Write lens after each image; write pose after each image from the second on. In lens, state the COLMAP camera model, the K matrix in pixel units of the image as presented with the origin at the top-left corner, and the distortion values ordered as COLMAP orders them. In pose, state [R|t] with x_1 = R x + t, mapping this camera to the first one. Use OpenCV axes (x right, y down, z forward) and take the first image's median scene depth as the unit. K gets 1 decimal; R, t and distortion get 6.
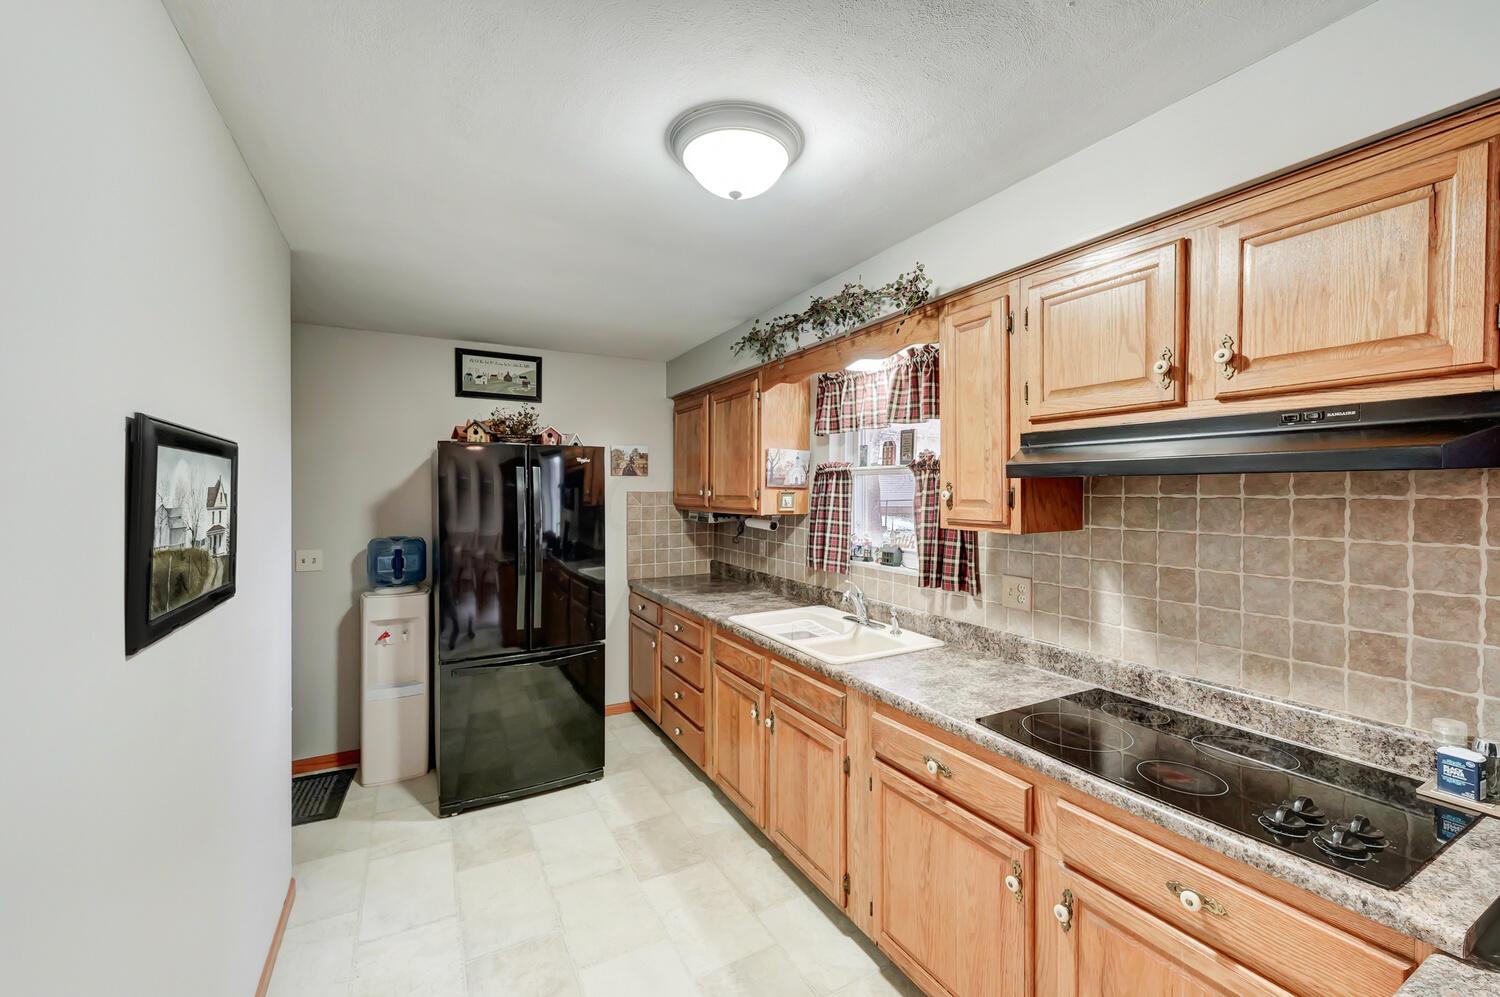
lens RADIAL K [[602.7, 0, 748.8], [0, 602.7, 496.1], [0, 0, 1]] dist [0.015483, -0.006335]
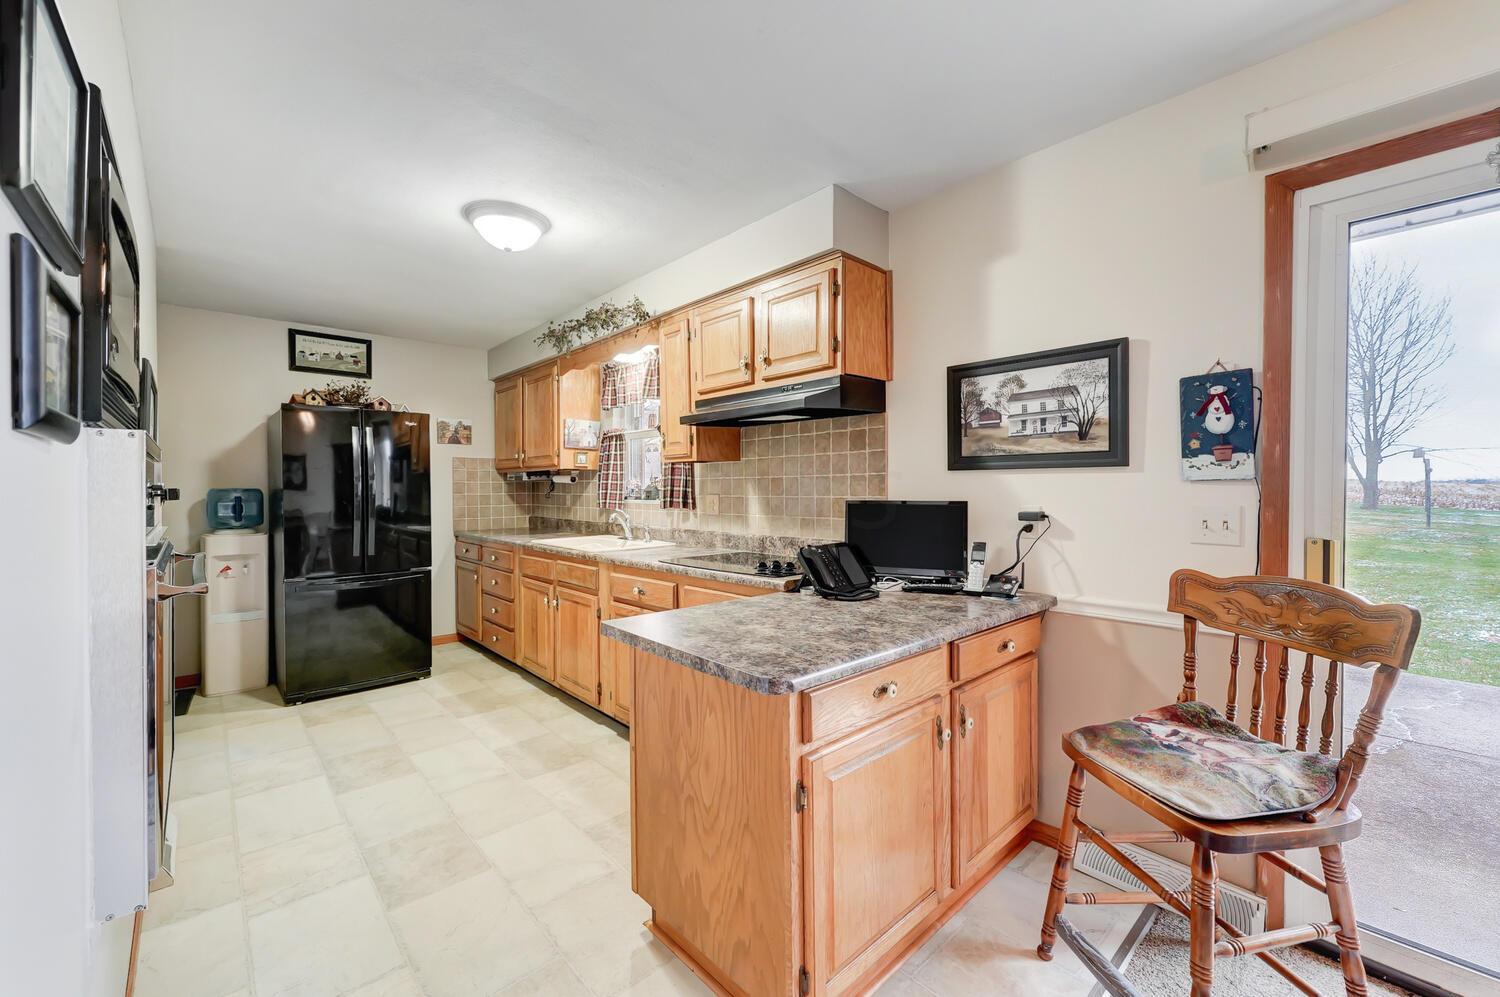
lens RADIAL K [[602.7, 0, 748.8], [0, 602.7, 496.1], [0, 0, 1]] dist [0.015483, -0.006335]
pose [[0.972029, -0.007163, 0.234751, 0.116629], [0.006978, 0.999974, 0.001615, 0.096721], [-0.234757, 0.000068, 0.972054, -0.404724]]
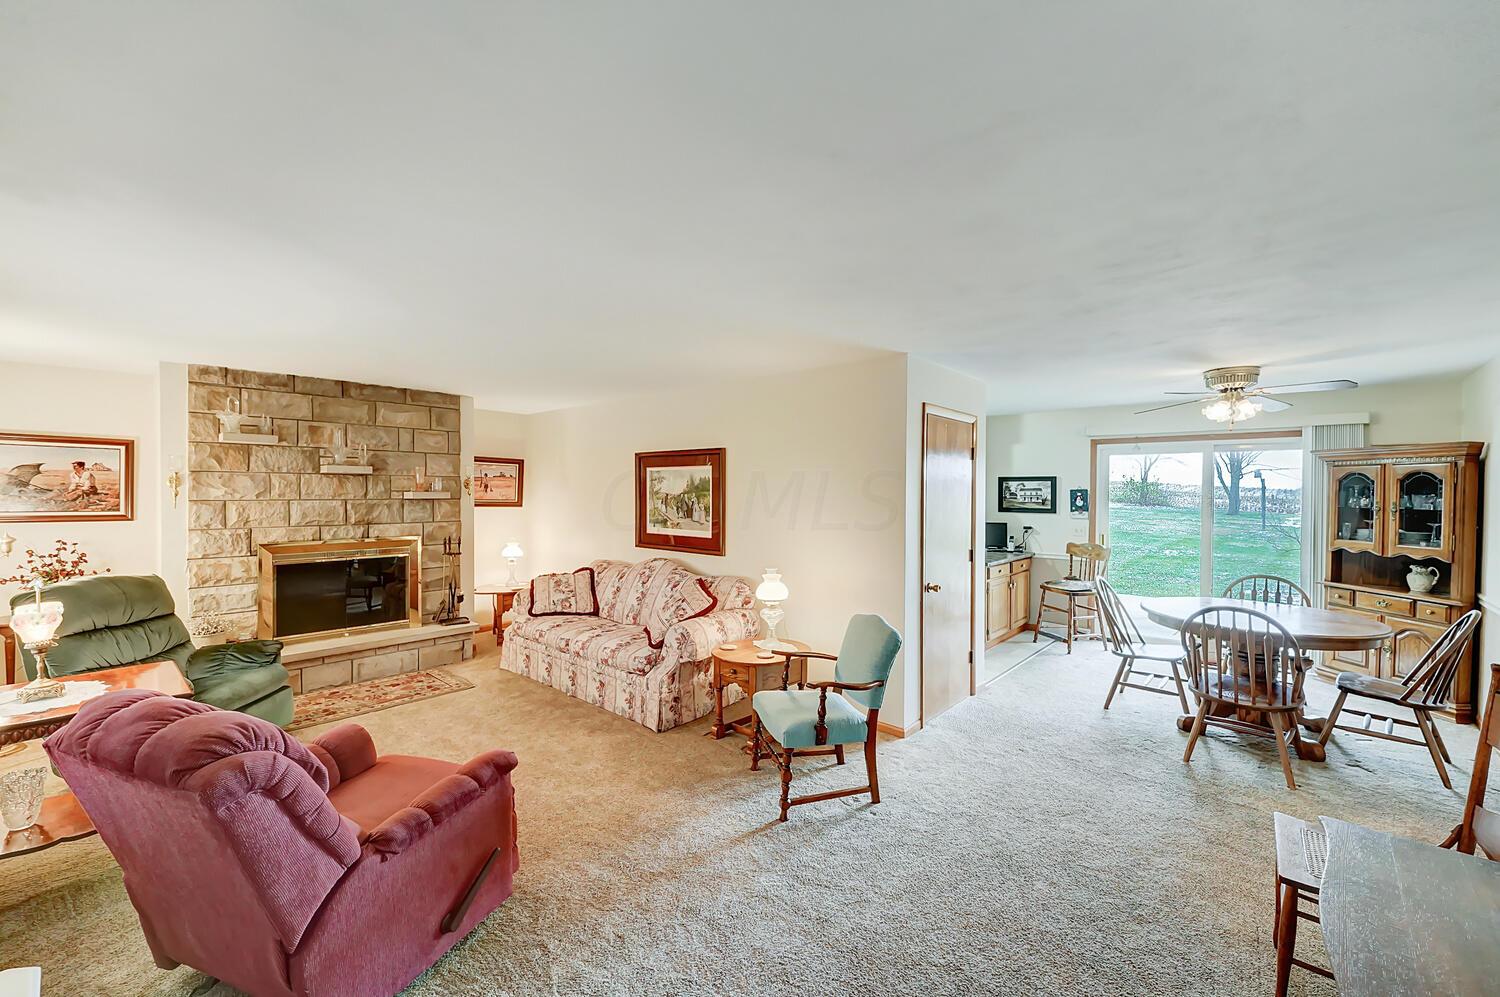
lens RADIAL K [[602.7, 0, 748.8], [0, 602.7, 496.1], [0, 0, 1]] dist [0.015483, -0.006335]
pose [[0.944970, -0.002079, 0.327151, -1.099218], [0.002844, 0.999994, -0.001859, 0.008106], [-0.327146, 0.002687, 0.944970, -1.570281]]
